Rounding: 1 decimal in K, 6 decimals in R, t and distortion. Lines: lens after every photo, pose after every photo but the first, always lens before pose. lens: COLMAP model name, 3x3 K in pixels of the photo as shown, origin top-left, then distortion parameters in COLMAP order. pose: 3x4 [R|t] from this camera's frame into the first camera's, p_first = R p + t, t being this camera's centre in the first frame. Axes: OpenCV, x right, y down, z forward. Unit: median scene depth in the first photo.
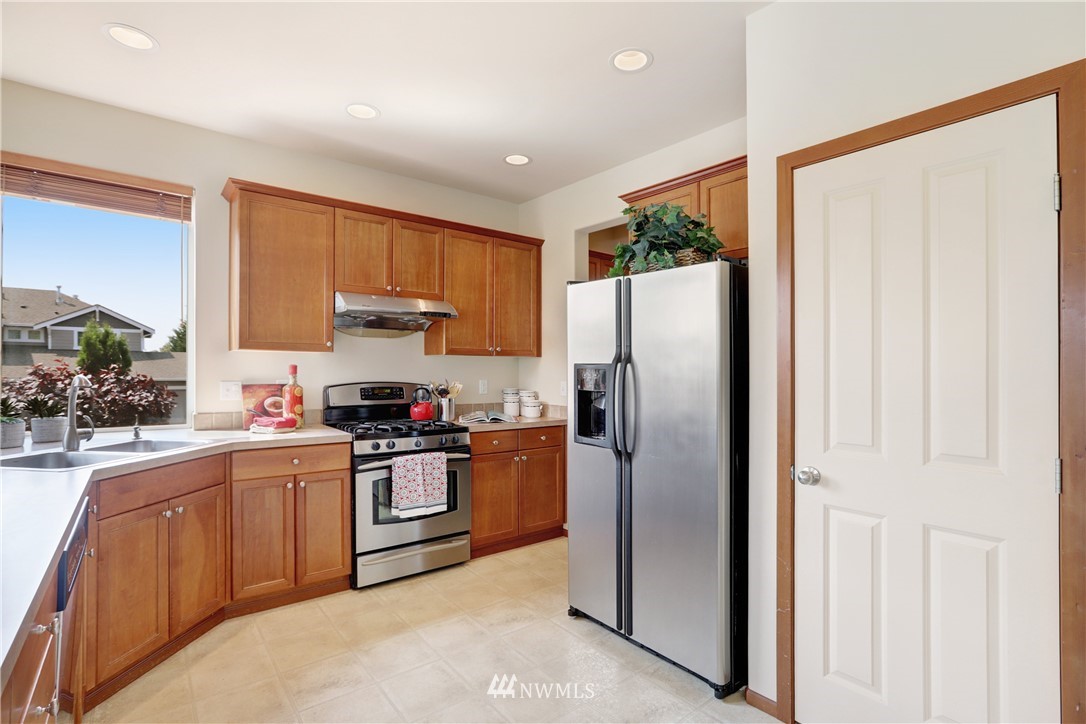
lens RADIAL K [[520.8, 0, 539.7], [0, 520.8, 356.9], [0, 0, 1]] dist [-0.046077, 0.012761]
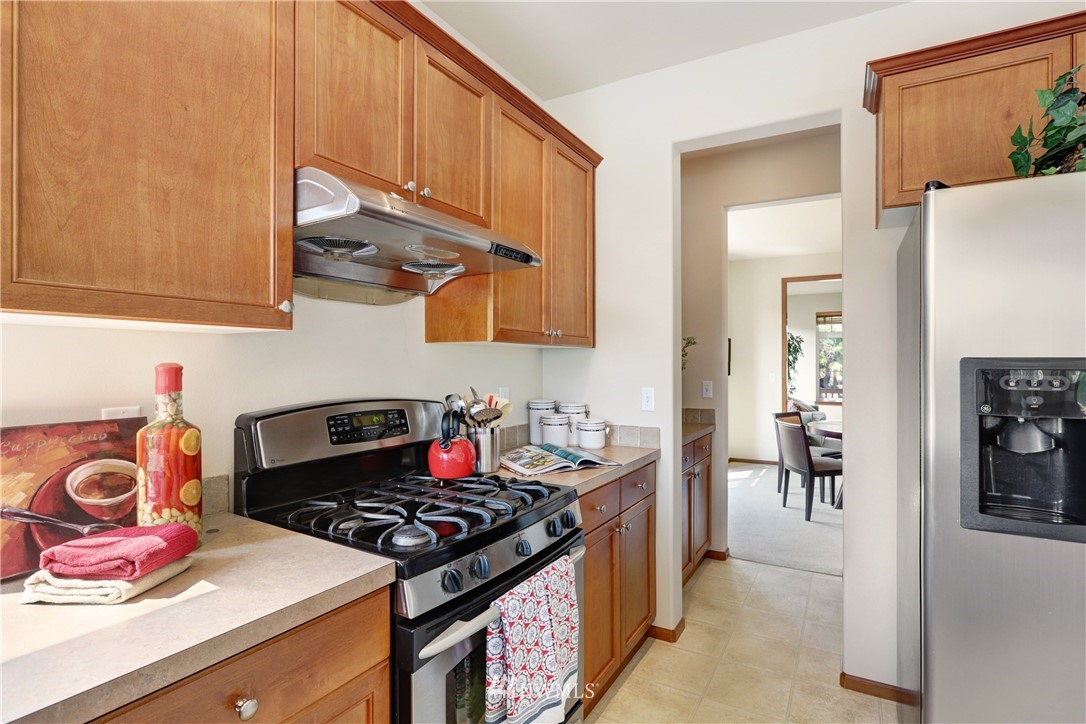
lens RADIAL K [[520.8, 0, 539.7], [0, 520.8, 356.9], [0, 0, 1]] dist [-0.046077, 0.012761]
pose [[0.935836, -0.000683, 0.352436, -0.364658], [-0.002771, 0.999953, 0.009294, 0.006681], [-0.352426, -0.009674, 0.935790, 0.592541]]
